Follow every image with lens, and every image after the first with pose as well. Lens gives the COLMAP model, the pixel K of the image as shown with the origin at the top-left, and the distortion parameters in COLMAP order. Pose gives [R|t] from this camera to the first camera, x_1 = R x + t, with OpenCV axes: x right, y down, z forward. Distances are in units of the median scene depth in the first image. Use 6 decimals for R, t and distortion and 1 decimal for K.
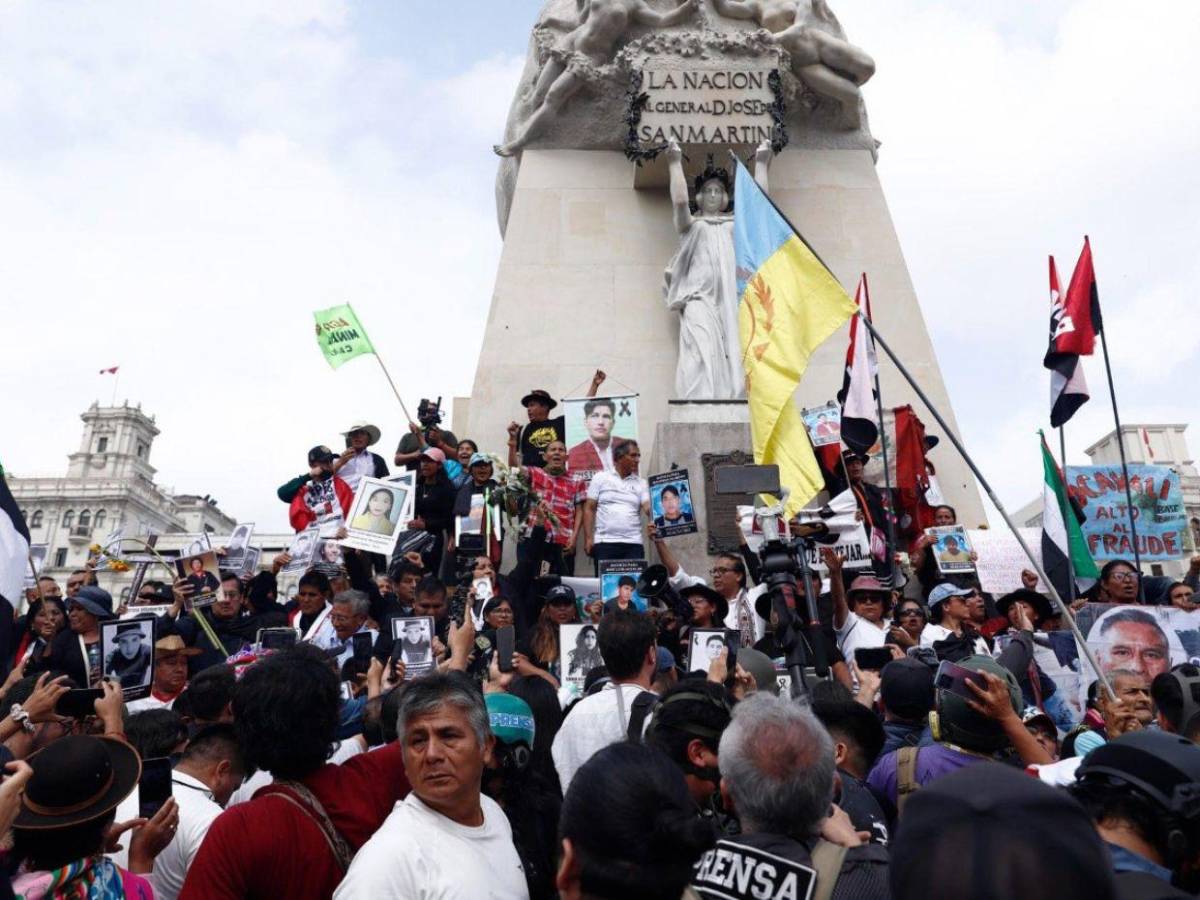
lens RADIAL K [[907.3, 0, 600.0], [0, 907.3, 450.0], [0, 0, 1]] dist [-0.005668, -0.008051]
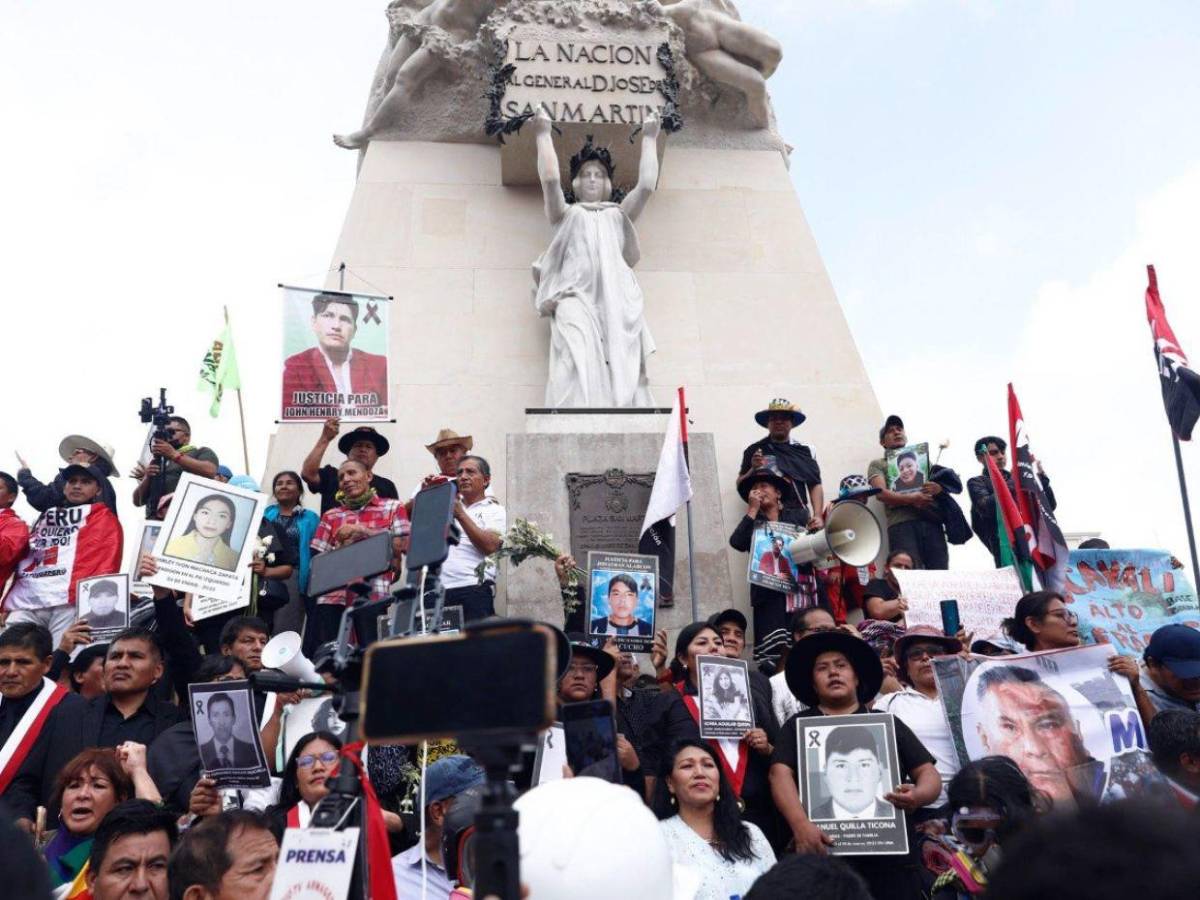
lens RADIAL K [[907.3, 0, 600.0], [0, 907.3, 450.0], [0, 0, 1]] dist [-0.005668, -0.008051]
pose [[0.997200, -0.004010, 0.074668, 0.067788], [0.013467, 0.991863, -0.126592, 0.063036], [-0.073553, 0.127243, 0.989141, 0.216216]]
